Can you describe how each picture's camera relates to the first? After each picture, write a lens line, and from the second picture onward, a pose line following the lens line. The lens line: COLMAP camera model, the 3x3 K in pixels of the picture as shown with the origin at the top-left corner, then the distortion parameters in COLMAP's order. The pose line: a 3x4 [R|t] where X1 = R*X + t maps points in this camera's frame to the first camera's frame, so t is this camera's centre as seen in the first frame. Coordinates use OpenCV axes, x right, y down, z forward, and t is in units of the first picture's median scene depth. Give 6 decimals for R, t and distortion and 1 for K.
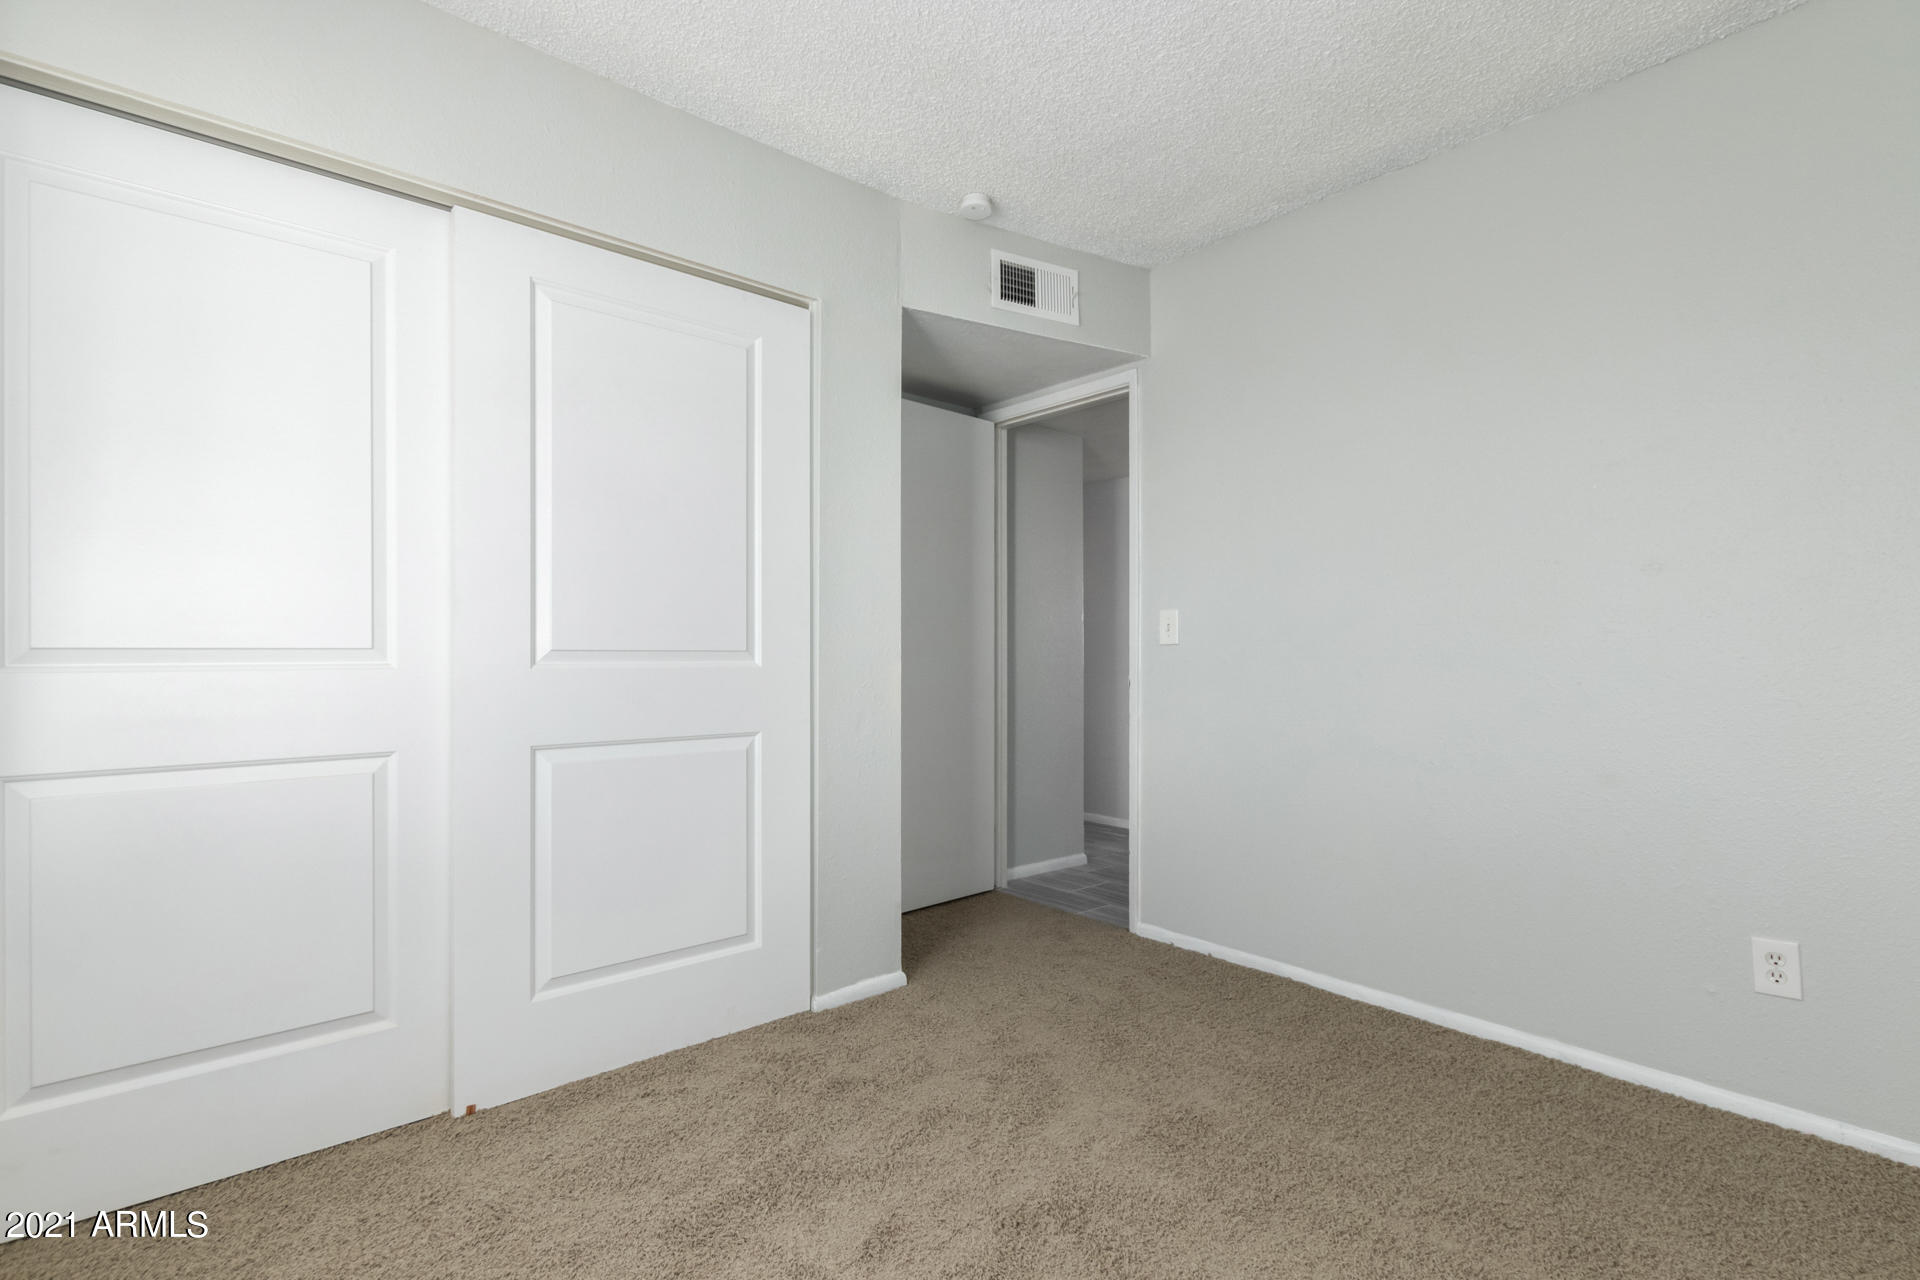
lens RADIAL K [[895.2, 0, 960.0], [0, 895.2, 640.0], [0, 0, 1]] dist [-0.002923, -0.001173]
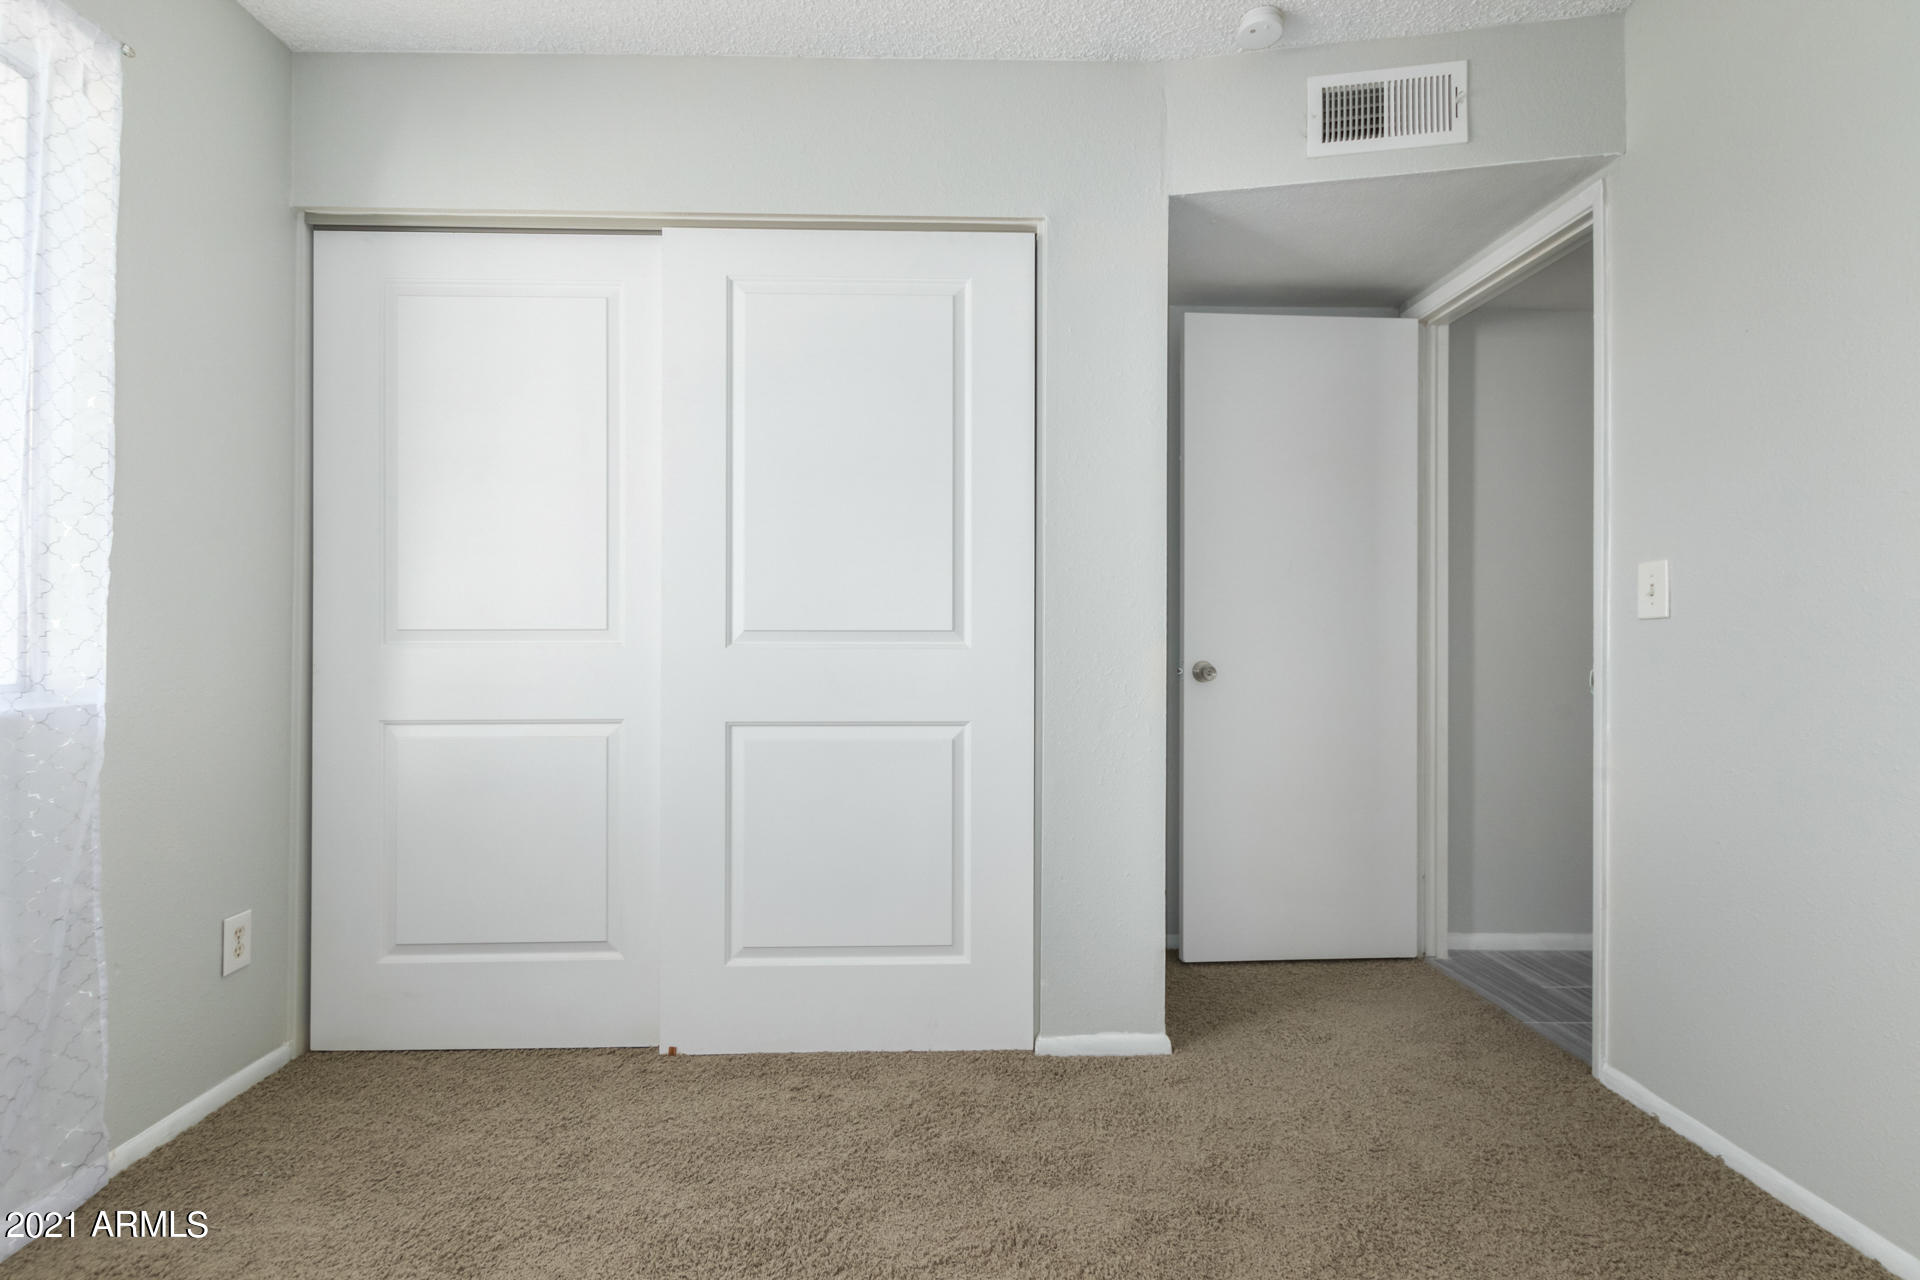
lens RADIAL K [[893.8, 0, 953.2], [0, 893.8, 629.1], [0, 0, 1]] dist [0.000021, -0.001072]
pose [[0.766971, -0.006713, -0.641647, 0.317932], [0.009691, 0.999952, 0.001122, 0.008644], [0.641609, -0.007079, 0.767000, 0.291191]]
